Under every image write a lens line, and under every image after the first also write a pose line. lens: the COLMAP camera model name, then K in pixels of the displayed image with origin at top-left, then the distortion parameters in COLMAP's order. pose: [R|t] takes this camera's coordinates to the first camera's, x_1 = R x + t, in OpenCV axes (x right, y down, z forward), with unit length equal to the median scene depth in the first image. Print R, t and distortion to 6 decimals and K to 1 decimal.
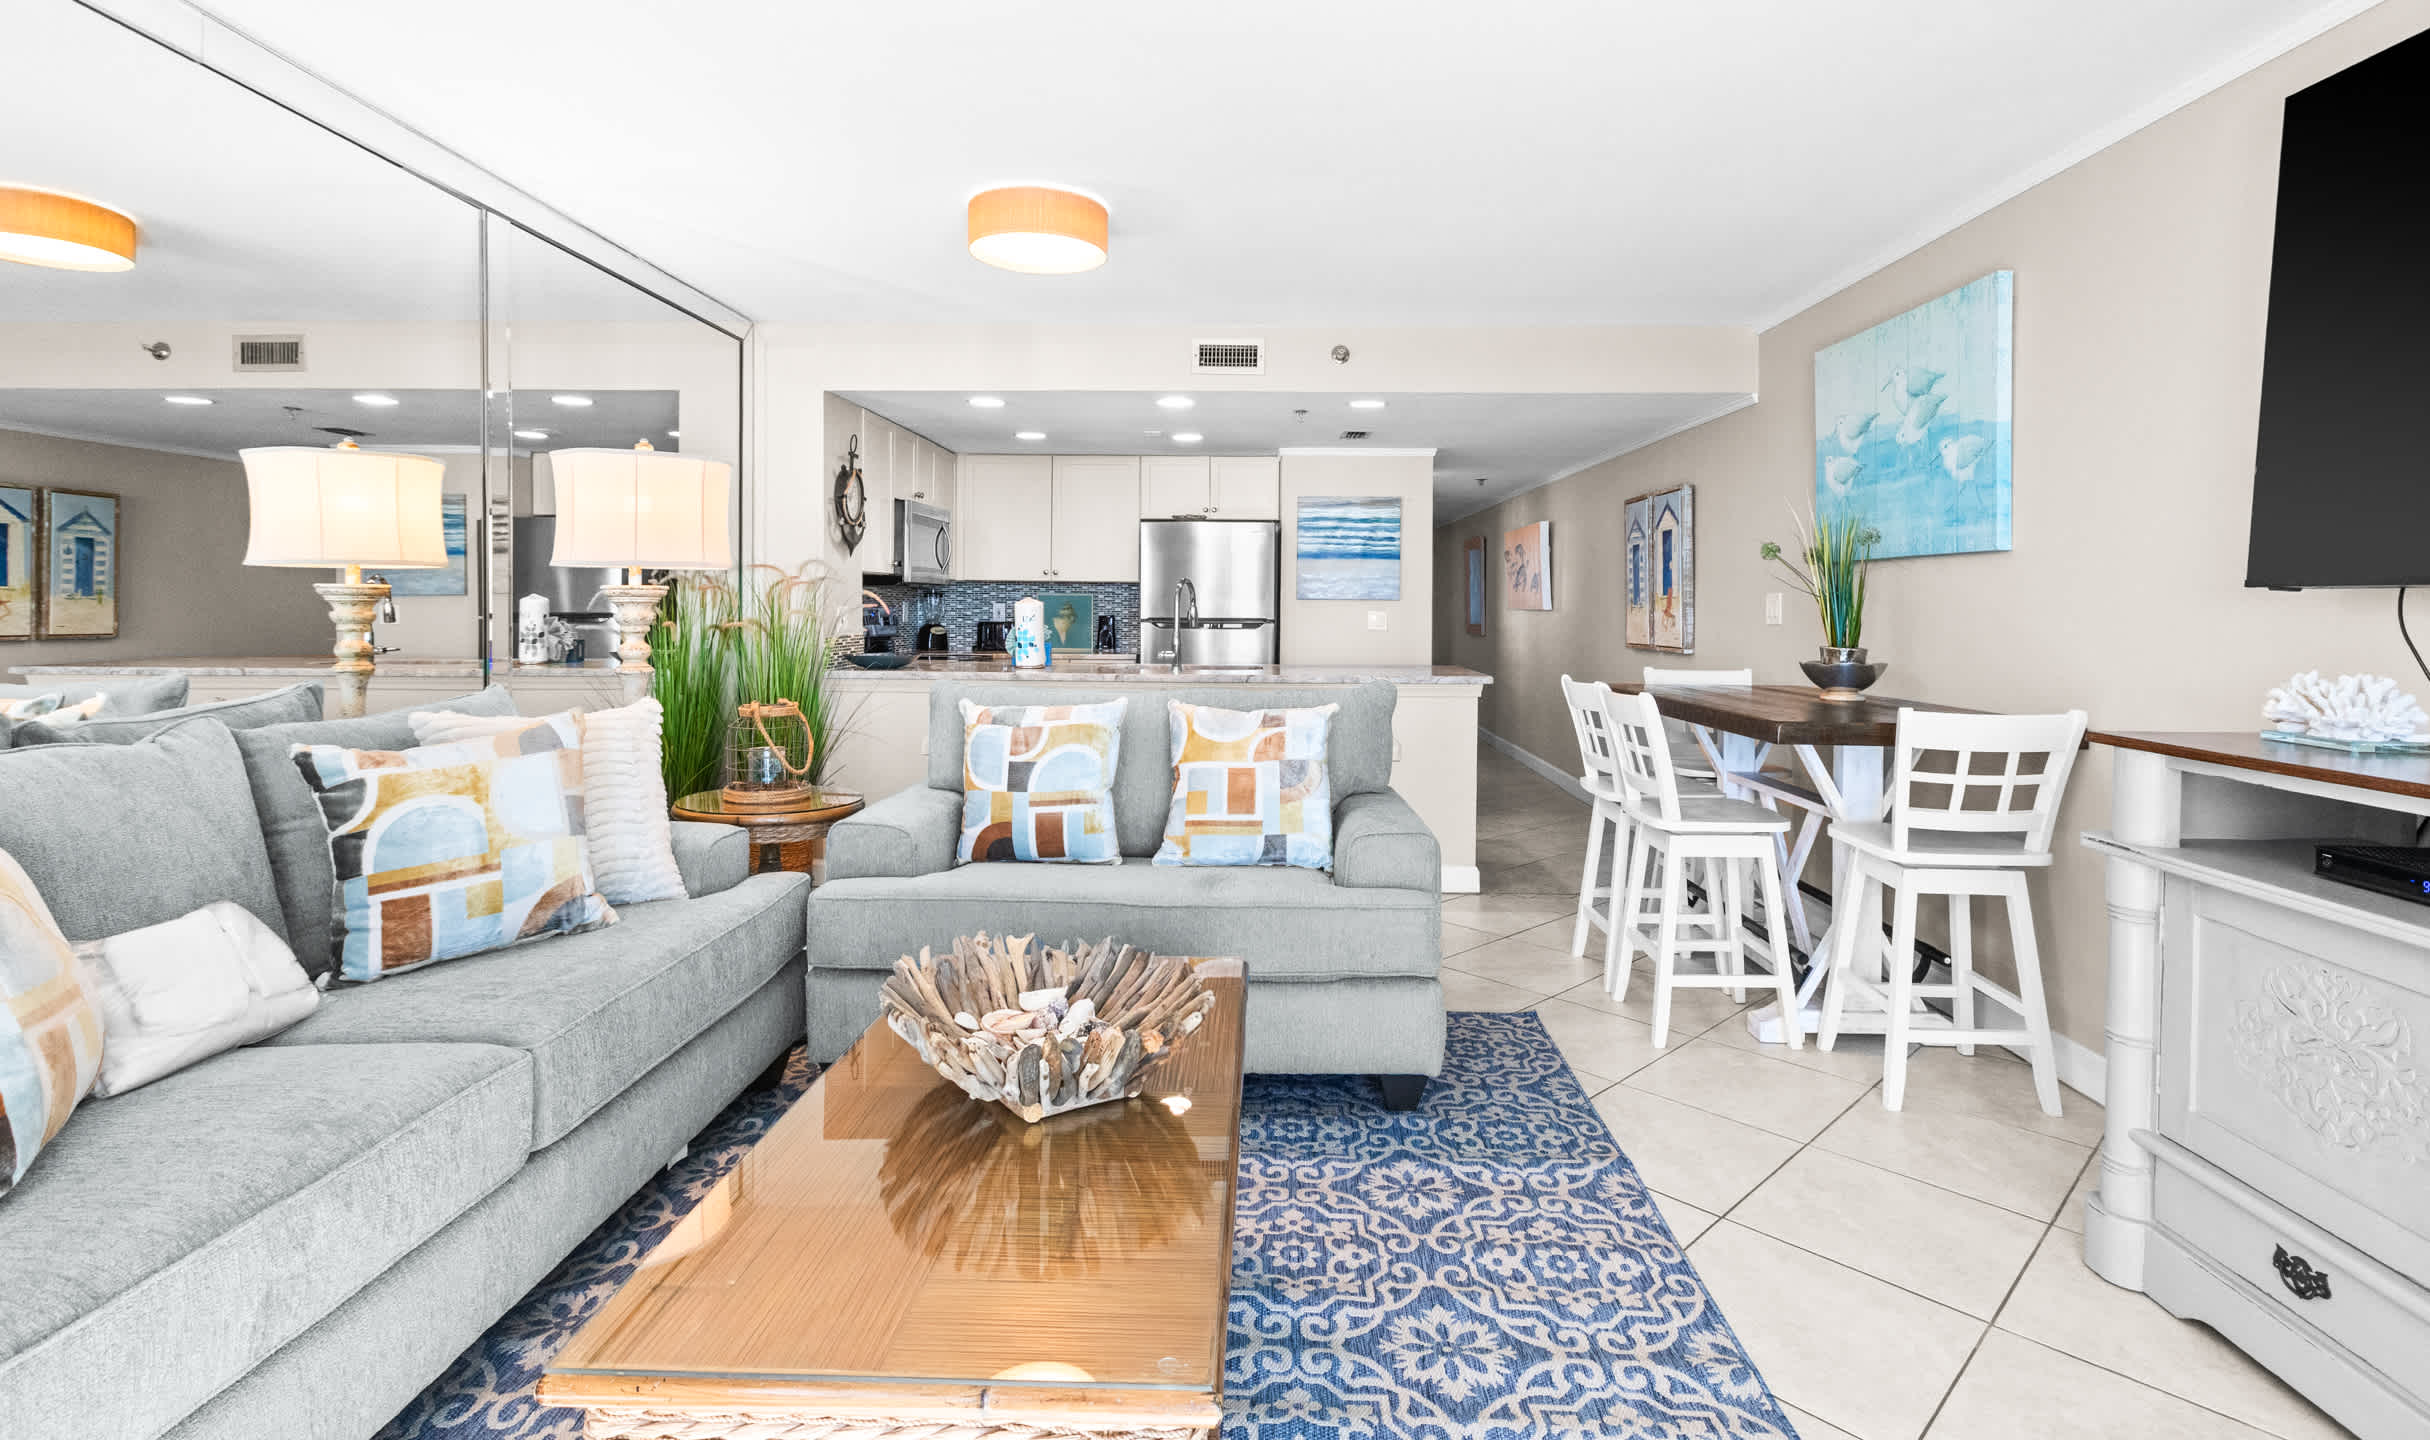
lens RADIAL K [[1150.1, 0, 1228.7], [0, 1150.1, 607.2], [0, 0, 1]] dist [0.002549, 0.000640]
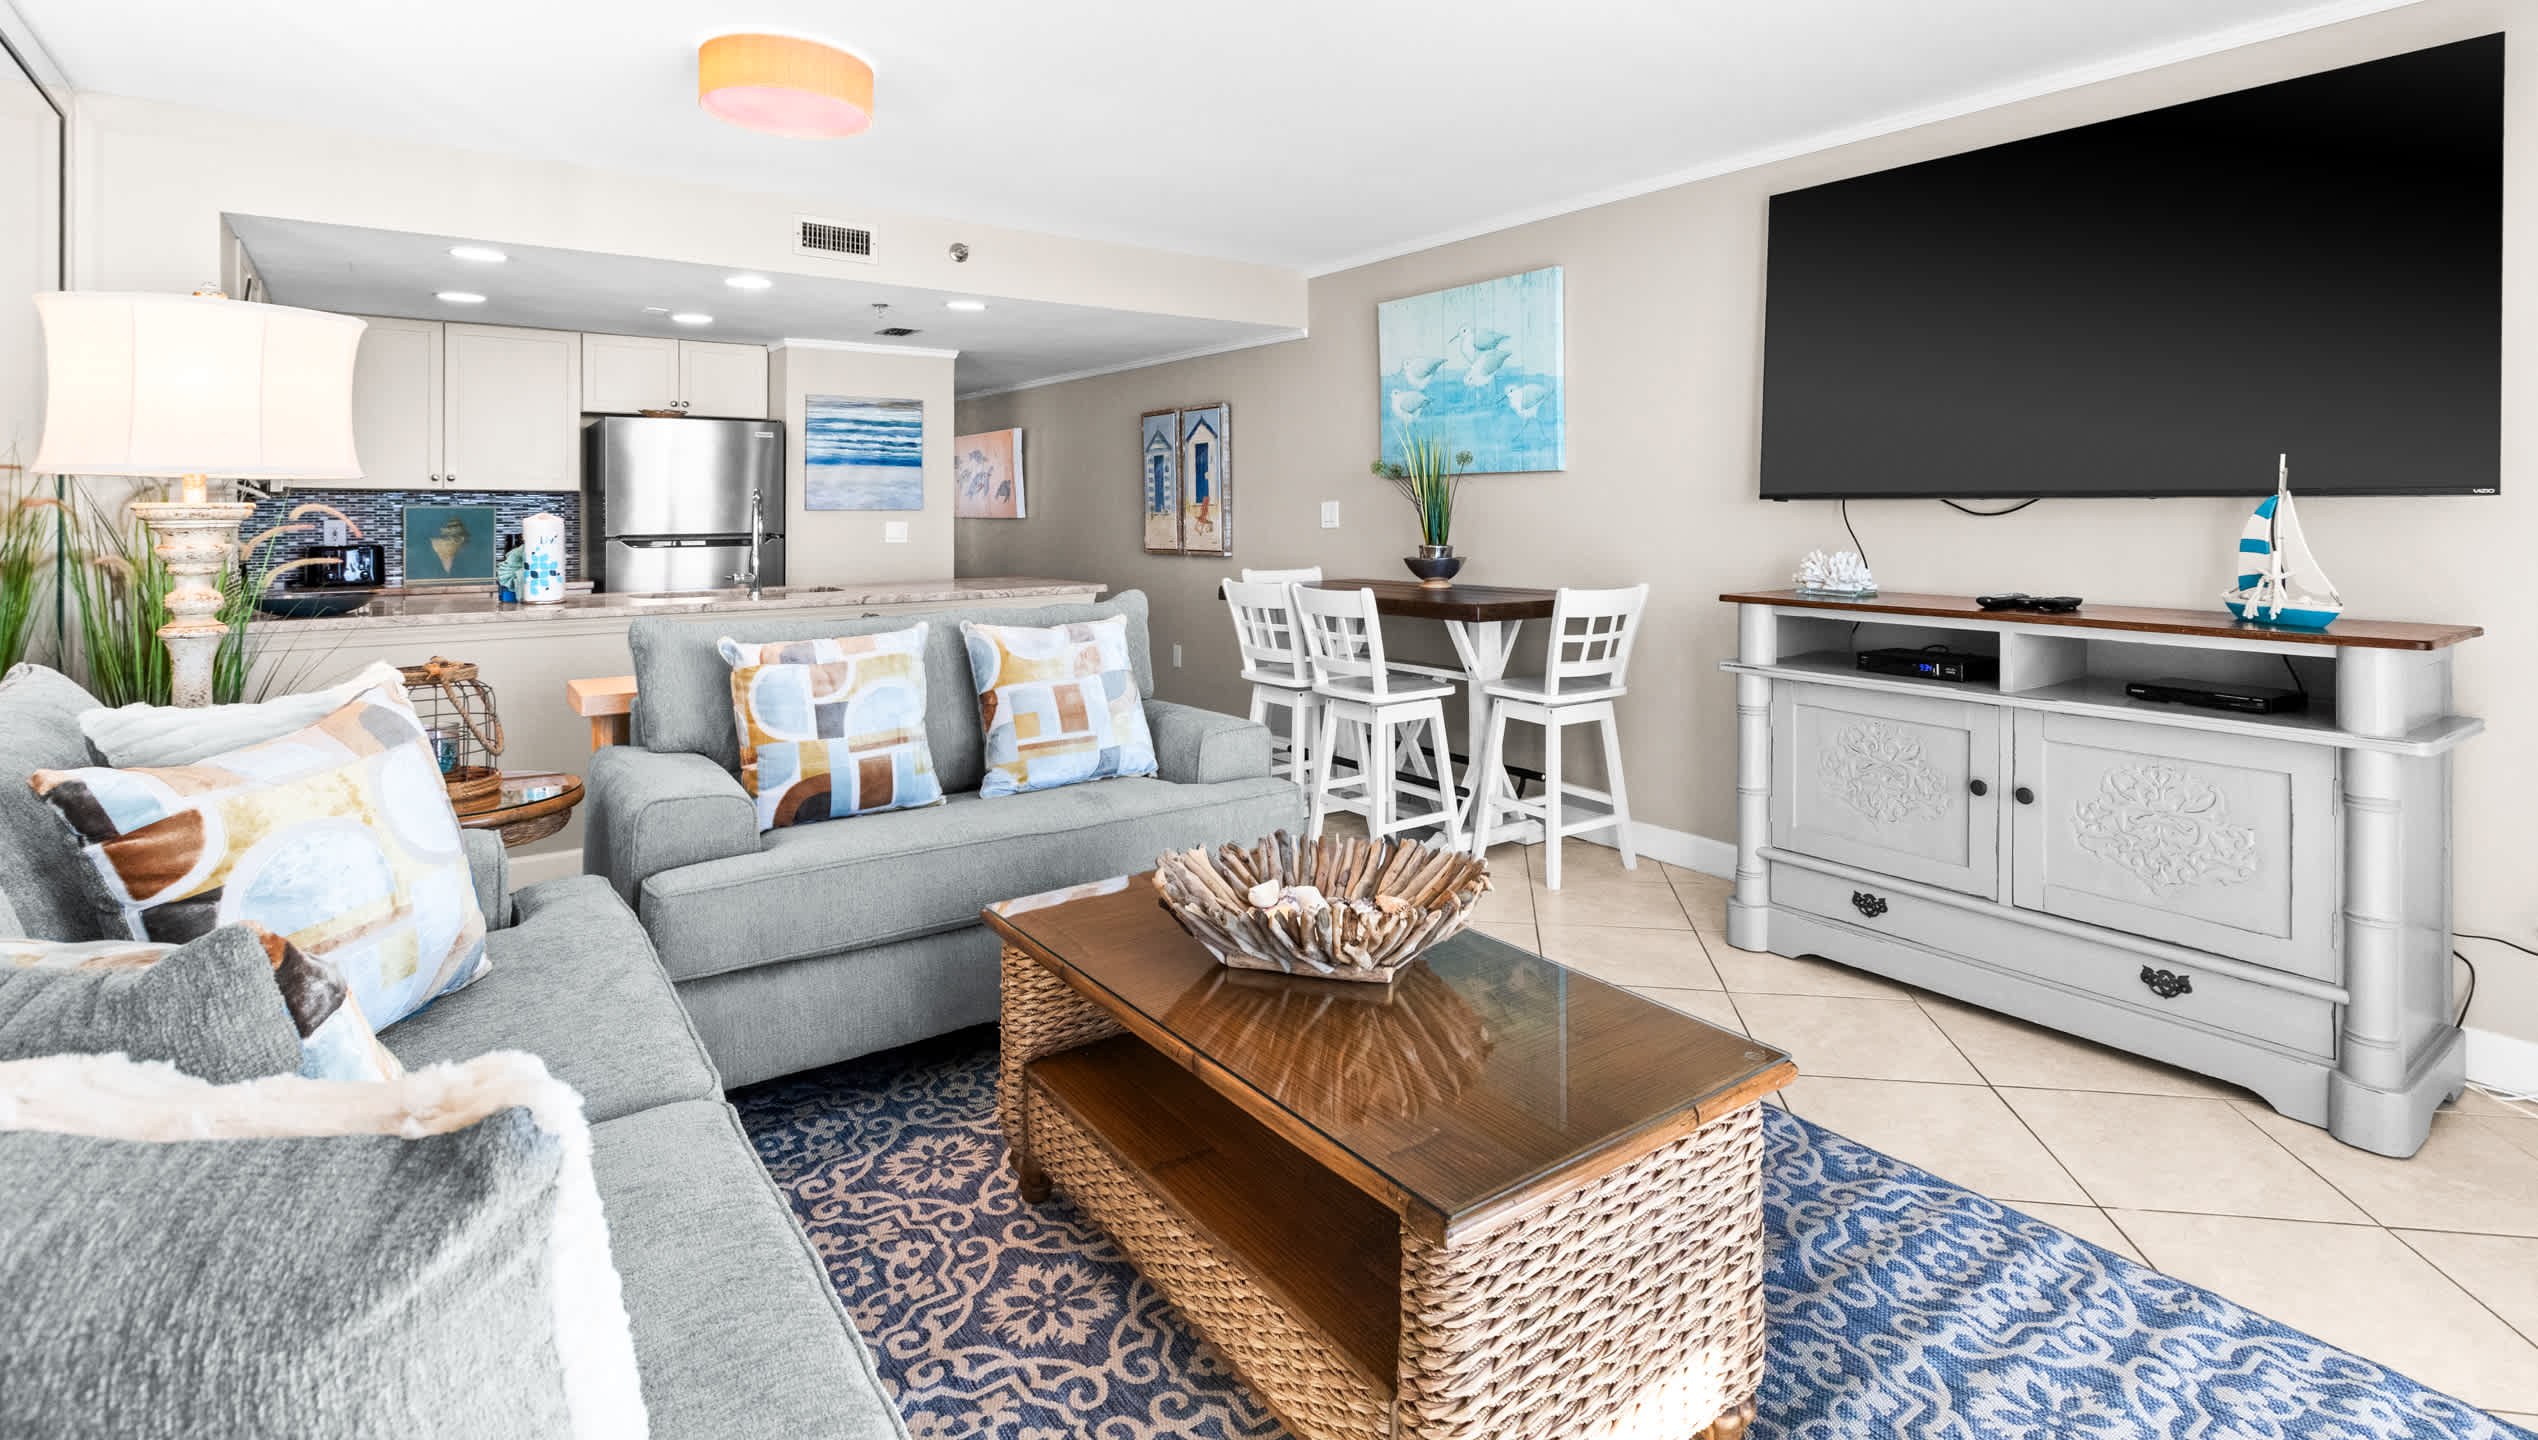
lens RADIAL K [[1229.2, 0, 1311.6], [0, 1229.2, 488.3], [0, 0, 1]] dist [0.001090, 0.000576]
pose [[0.783044, 0.000473, 0.621966, -0.474147], [0.011602, 0.999815, -0.015367, -0.009659], [-0.621858, 0.019249, 0.782893, 0.044165]]
